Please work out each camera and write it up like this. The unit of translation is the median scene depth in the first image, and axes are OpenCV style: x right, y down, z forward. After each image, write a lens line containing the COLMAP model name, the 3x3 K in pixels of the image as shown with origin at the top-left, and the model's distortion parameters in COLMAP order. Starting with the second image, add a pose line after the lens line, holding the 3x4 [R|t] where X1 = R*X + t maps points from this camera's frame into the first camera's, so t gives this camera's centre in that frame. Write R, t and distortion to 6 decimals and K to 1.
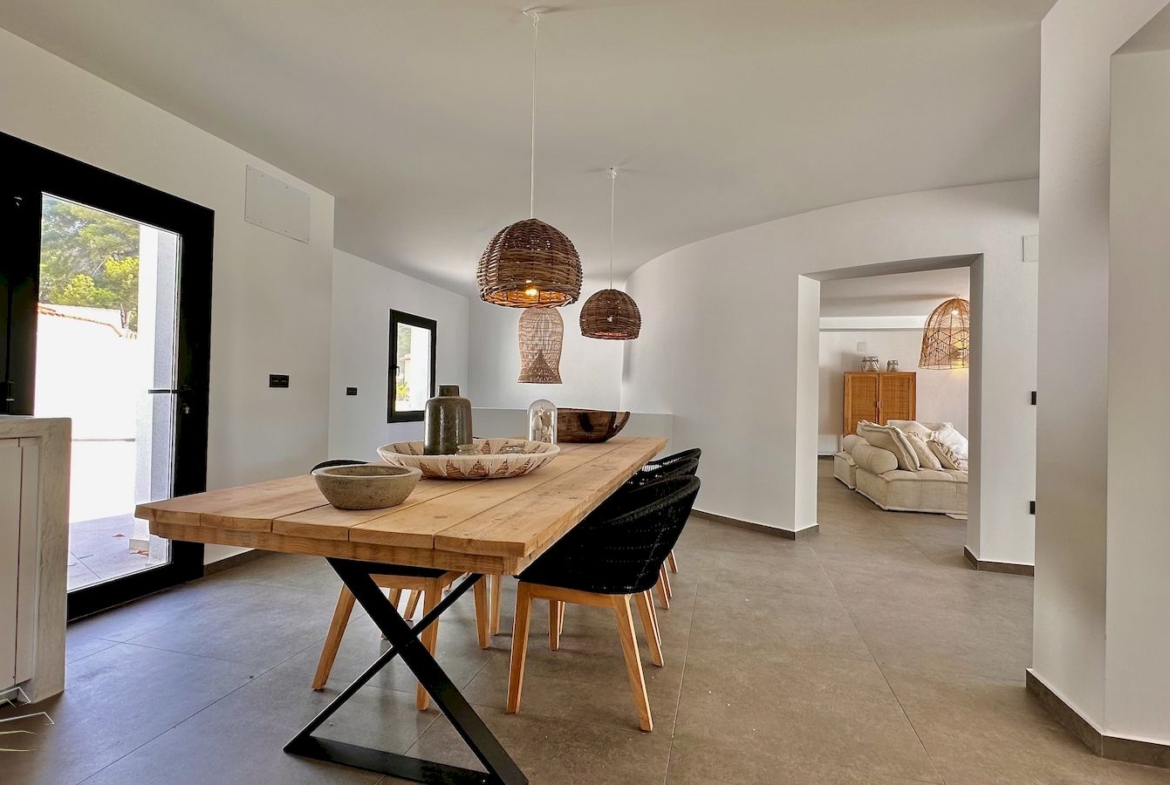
lens RADIAL K [[561.2, 0, 581.7], [0, 561.2, 391.6], [0, 0, 1]] dist [-0.003182, 0.000300]
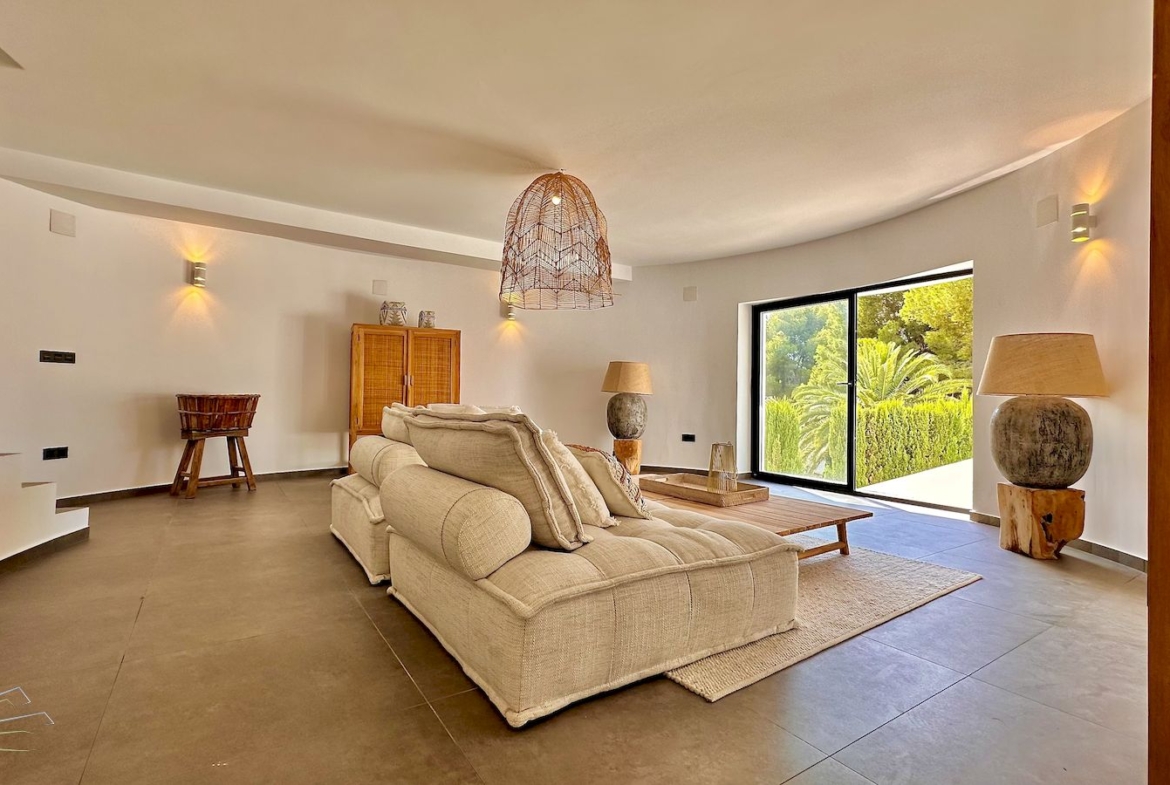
lens RADIAL K [[561.2, 0, 580.7], [0, 561.2, 394.3], [0, 0, 1]] dist [-0.003182, 0.000300]
pose [[0.674103, -0.006336, 0.738610, 0.337402], [-0.007855, 0.999845, 0.015746, 0.045435], [-0.738596, -0.016417, 0.673949, 0.736346]]
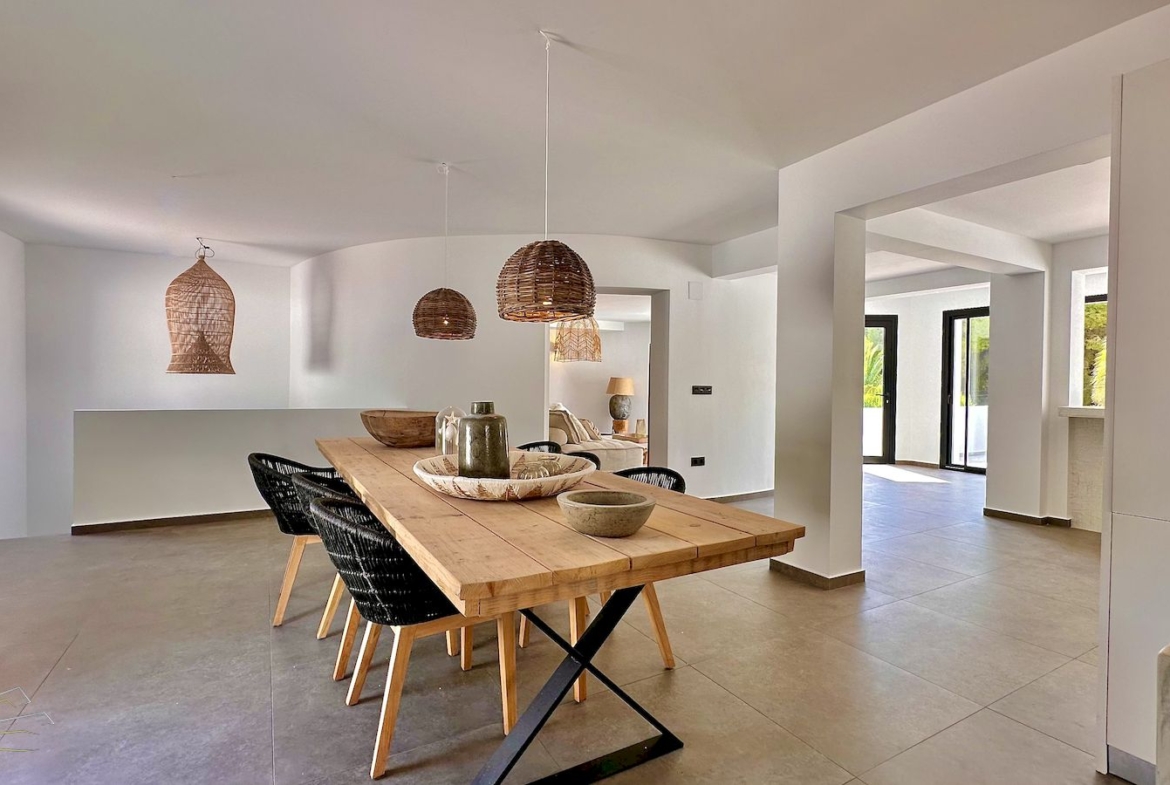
lens RADIAL K [[561.2, 0, 587.5], [0, 561.2, 392.5], [0, 0, 1]] dist [-0.003182, 0.000300]
pose [[0.711939, -0.024225, 0.701823, -0.273026], [-0.003020, 0.999290, 0.037557, -0.022459], [-0.702235, -0.028858, 0.711360, 0.071197]]
